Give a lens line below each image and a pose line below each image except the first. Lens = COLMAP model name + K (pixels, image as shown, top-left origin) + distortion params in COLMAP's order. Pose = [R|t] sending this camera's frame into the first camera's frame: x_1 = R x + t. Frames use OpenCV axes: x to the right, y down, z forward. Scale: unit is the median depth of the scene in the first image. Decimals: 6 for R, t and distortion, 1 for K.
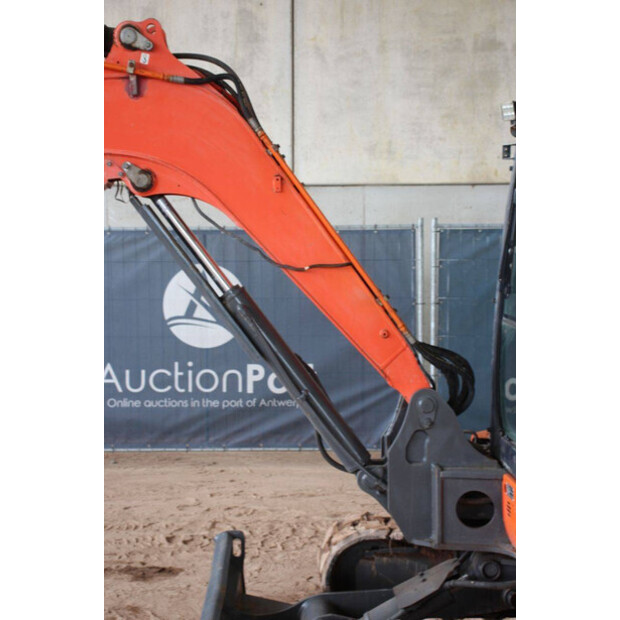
lens RADIAL K [[1131.3, 0, 305.3], [0, 1131.3, 314.2], [0, 0, 1]] dist [0.253682, 0.000000]
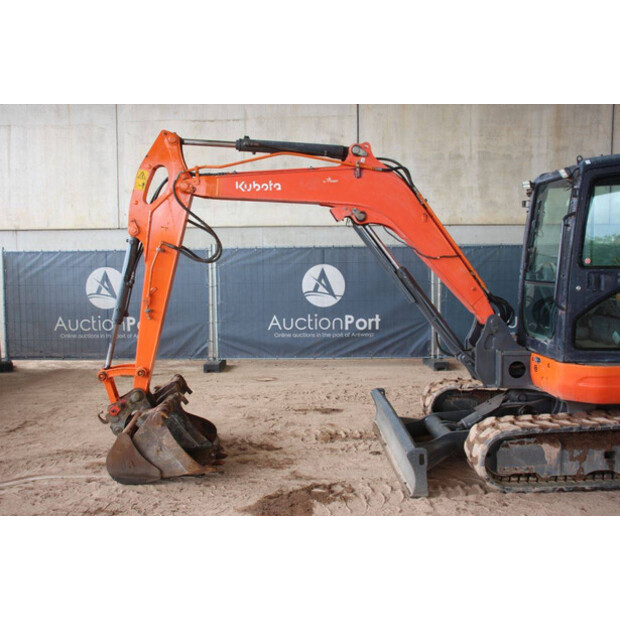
lens RADIAL K [[612.9, 0, 306.0], [0, 612.9, 307.4], [0, 0, 1]] dist [-0.058612, 0.000000]
pose [[0.999908, -0.007234, 0.011450, -0.131790], [0.007128, 0.999932, 0.009266, 0.020228], [-0.011516, -0.009183, 0.999892, -0.068265]]
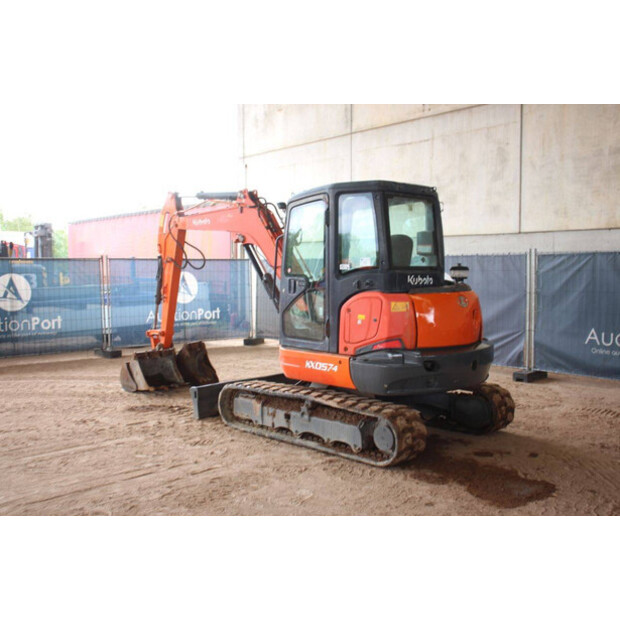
lens RADIAL K [[683.5, 0, 298.1], [0, 683.5, 311.9], [0, 0, 1]] dist [0.025611, 0.000000]
pose [[0.681799, 0.048572, -0.729926, 0.681191], [-0.048644, 0.998595, 0.021013, 0.017196], [0.729921, 0.021180, 0.683204, -0.082697]]
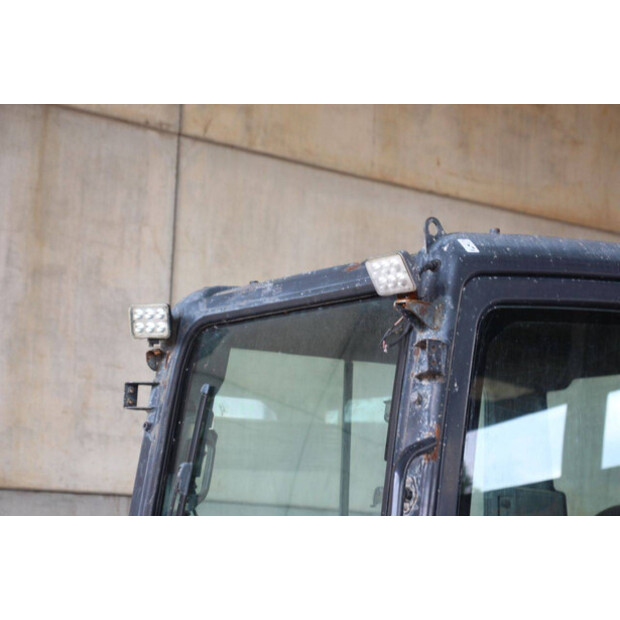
lens RADIAL K [[1417.5, 0, 308.6], [0, 1417.5, 310.8], [0, 0, 1]] dist [0.820146, 0.000000]
pose [[0.768480, 0.147411, 0.622662, -0.098536], [0.004092, 0.971950, -0.235152, -0.012145], [-0.639860, 0.183258, 0.746321, 0.238967]]
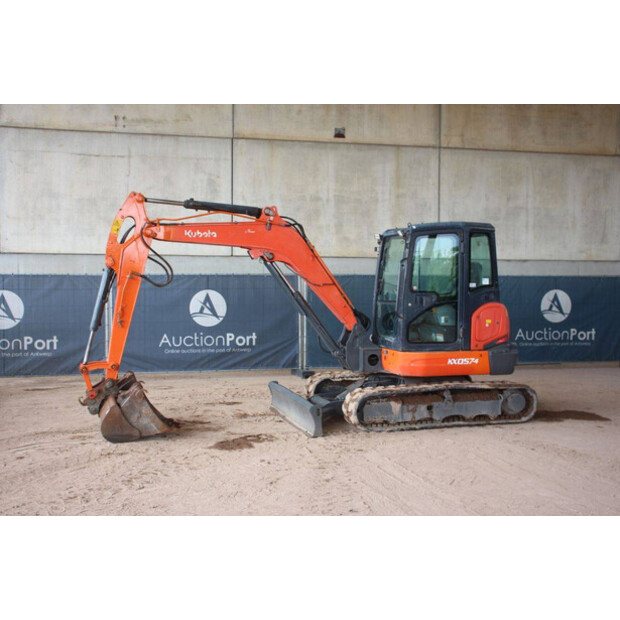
lens RADIAL K [[727.6, 0, 311.0], [0, 727.6, 313.0], [0, 0, 1]] dist [-0.044411, 0.000000]
pose [[0.960123, -0.005684, 0.279520, -0.299920], [0.014227, 0.999491, -0.028545, 0.047617], [-0.279215, 0.031384, 0.959716, -0.466810]]
